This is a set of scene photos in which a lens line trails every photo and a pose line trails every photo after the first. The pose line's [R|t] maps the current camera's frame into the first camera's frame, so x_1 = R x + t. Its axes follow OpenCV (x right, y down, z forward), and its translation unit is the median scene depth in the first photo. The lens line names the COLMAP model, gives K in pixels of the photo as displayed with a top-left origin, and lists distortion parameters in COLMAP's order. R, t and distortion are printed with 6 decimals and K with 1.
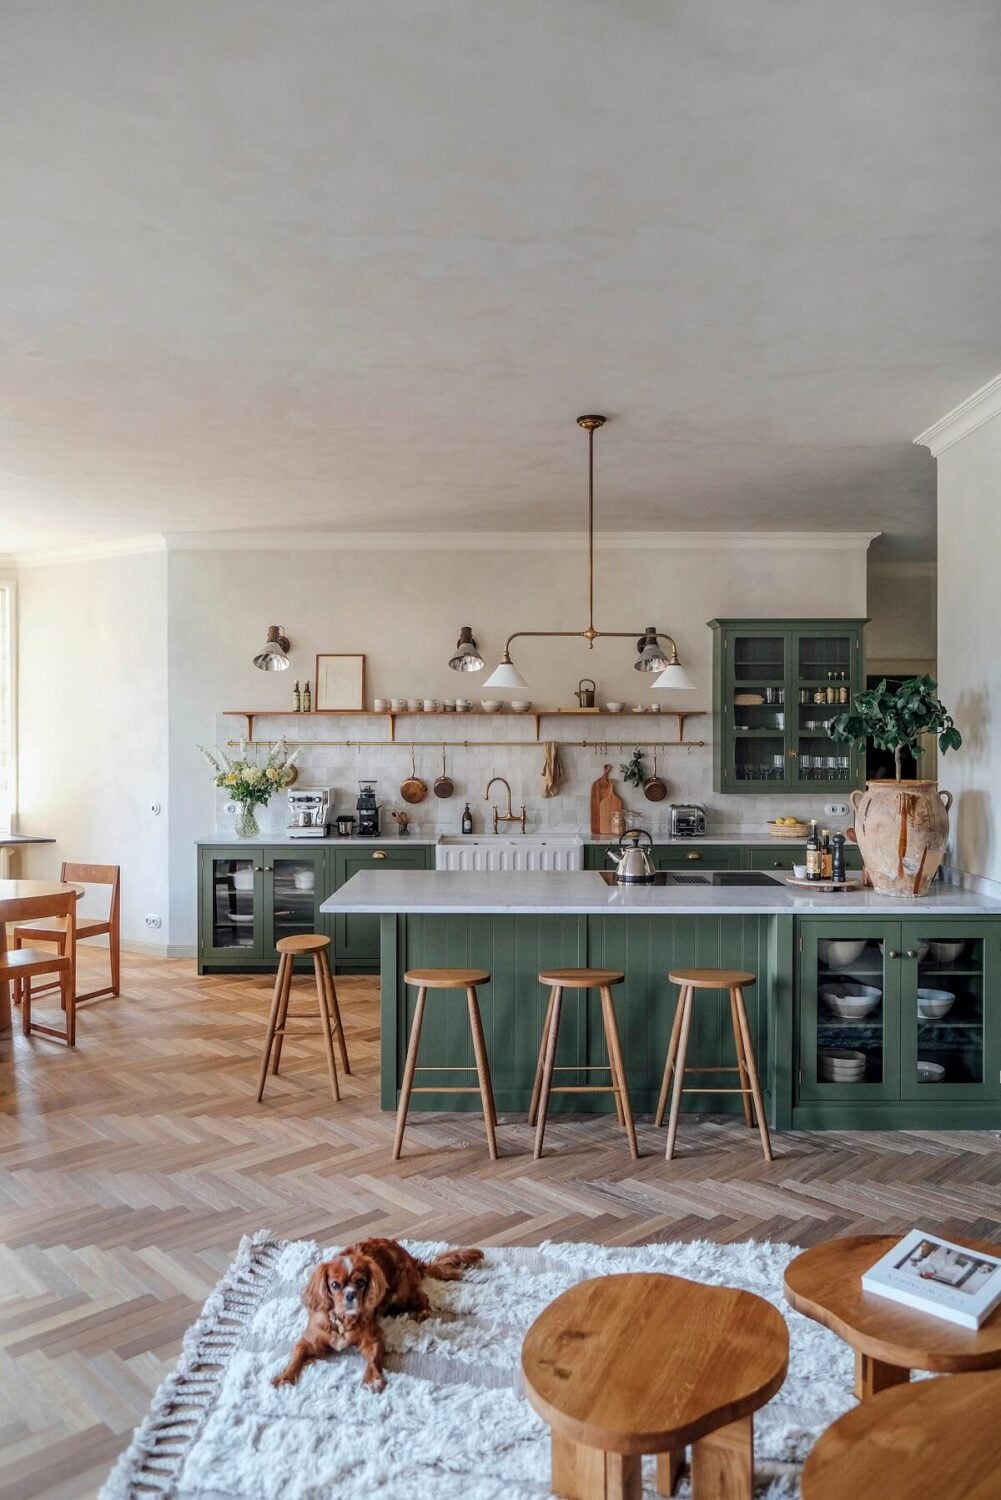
lens RADIAL K [[1063.6, 0, 494.4], [0, 1063.6, 748.1], [0, 0, 1]] dist [0.002570, 0.000578]
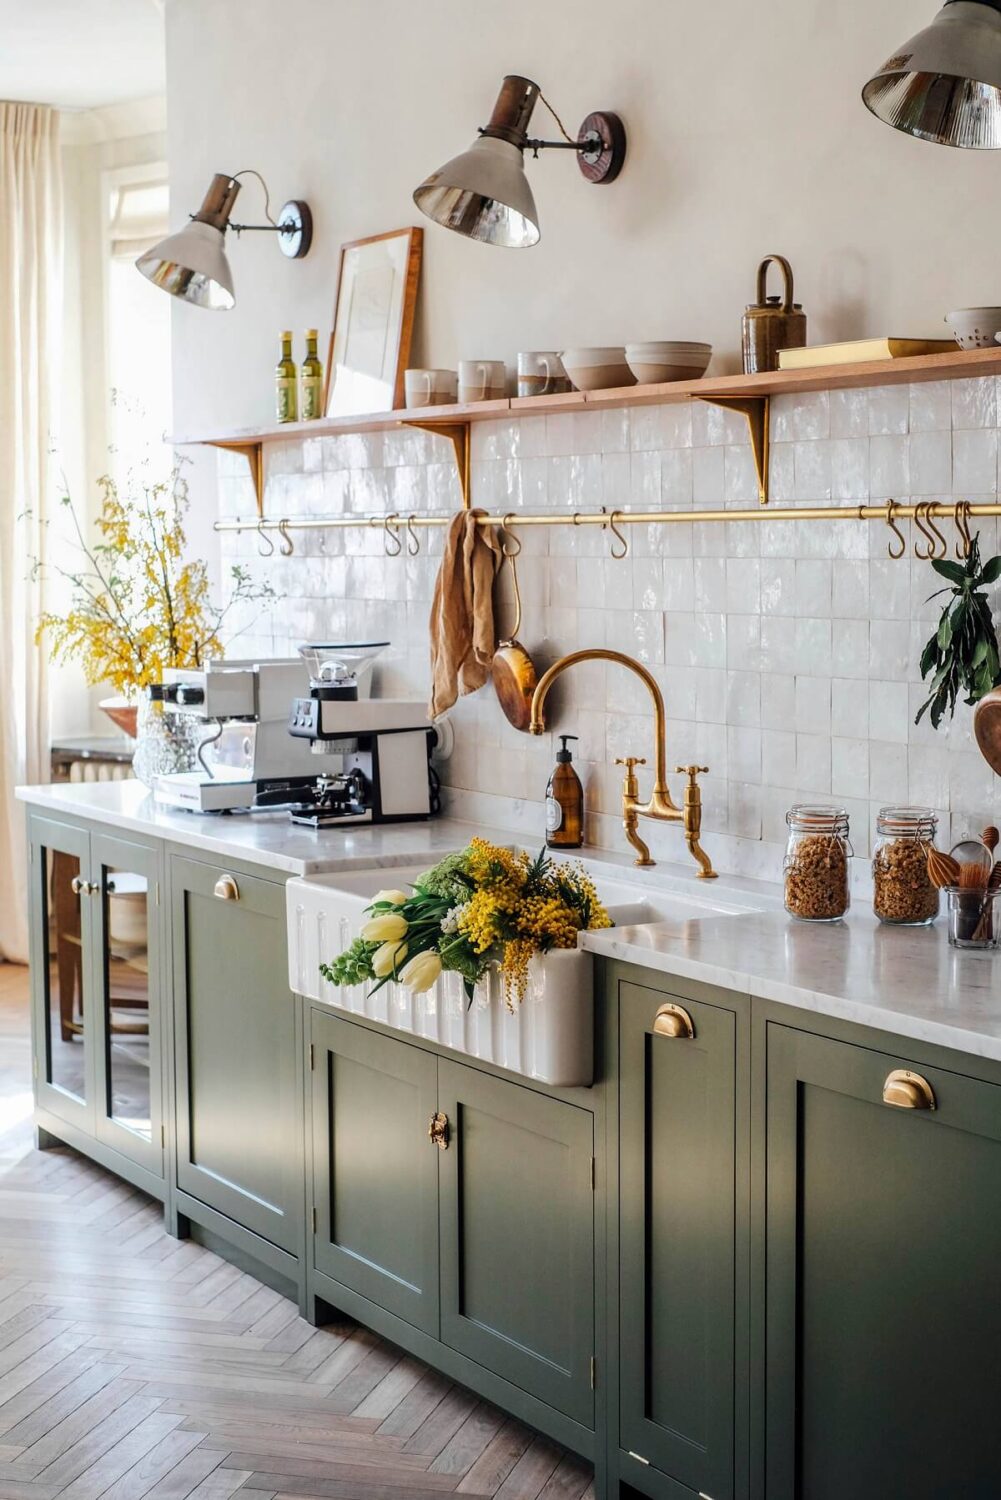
lens RADIAL K [[2396.4, 0, 456.3], [0, 2396.4, 713.9], [0, 0, 1]] dist [-0.021101, 0.000000]
pose [[0.499280, 0.056555, -0.864593, 0.486817], [0.002369, 0.997775, 0.066635, 0.004923], [0.866437, -0.035317, 0.498035, 0.674105]]
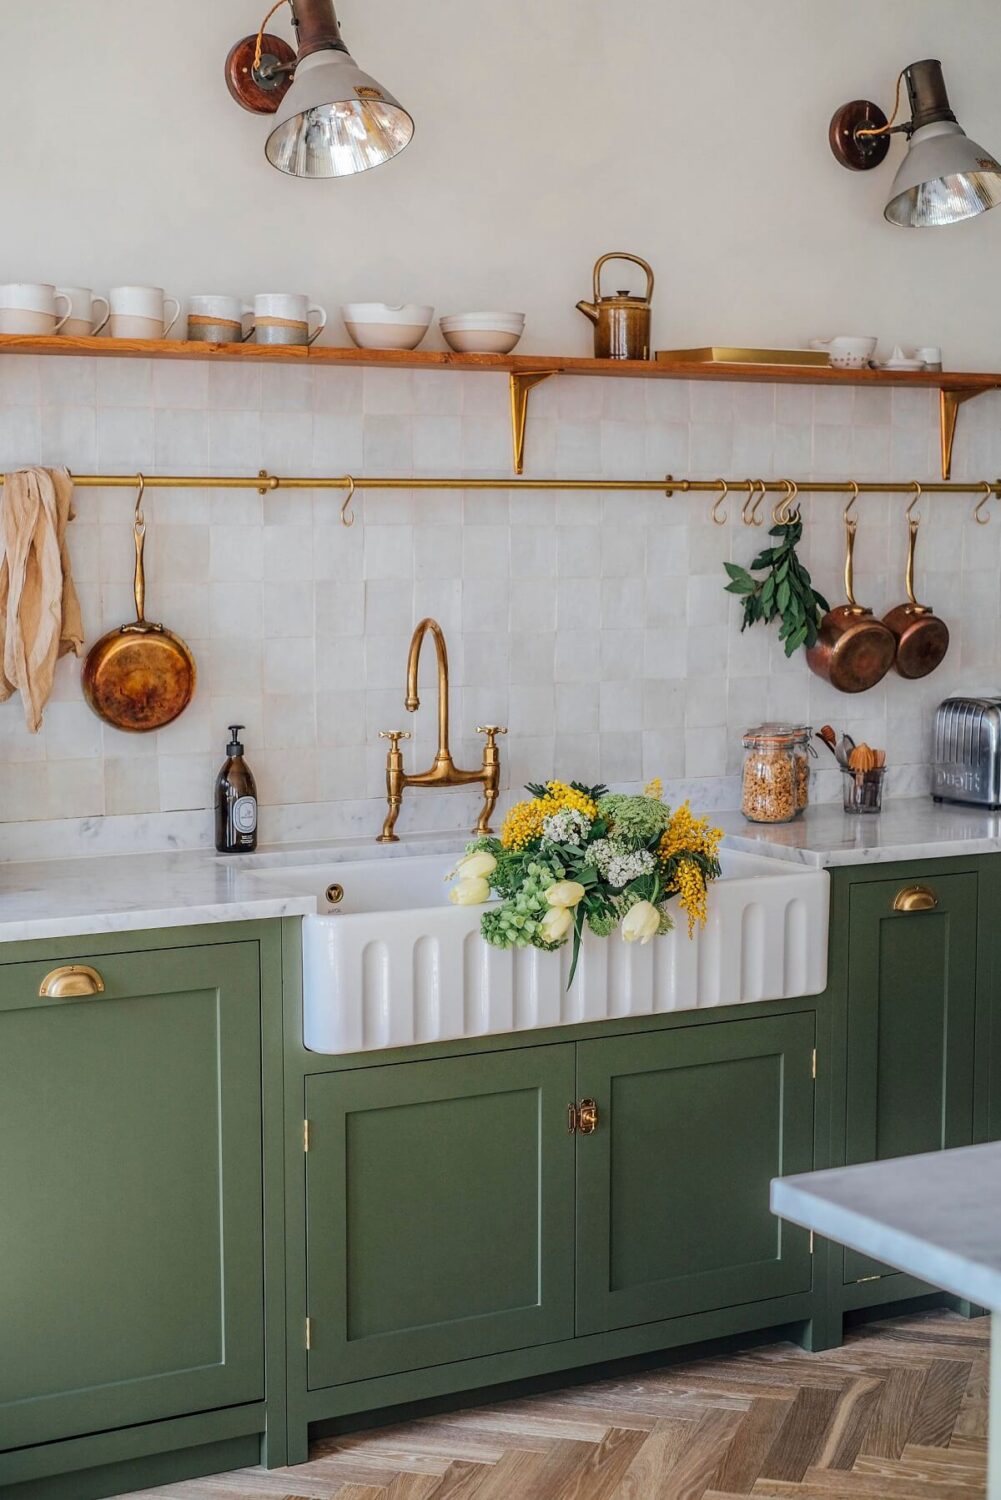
lens RADIAL K [[2378.6, 0, 507.5], [0, 2378.6, 743.9], [0, 0, 1]] dist [-0.038227, 0.000000]
pose [[0.865967, -0.048812, 0.497713, -0.256315], [0.003054, 0.995723, 0.092339, 0.005656], [-0.500091, -0.078443, 0.862413, 0.502675]]
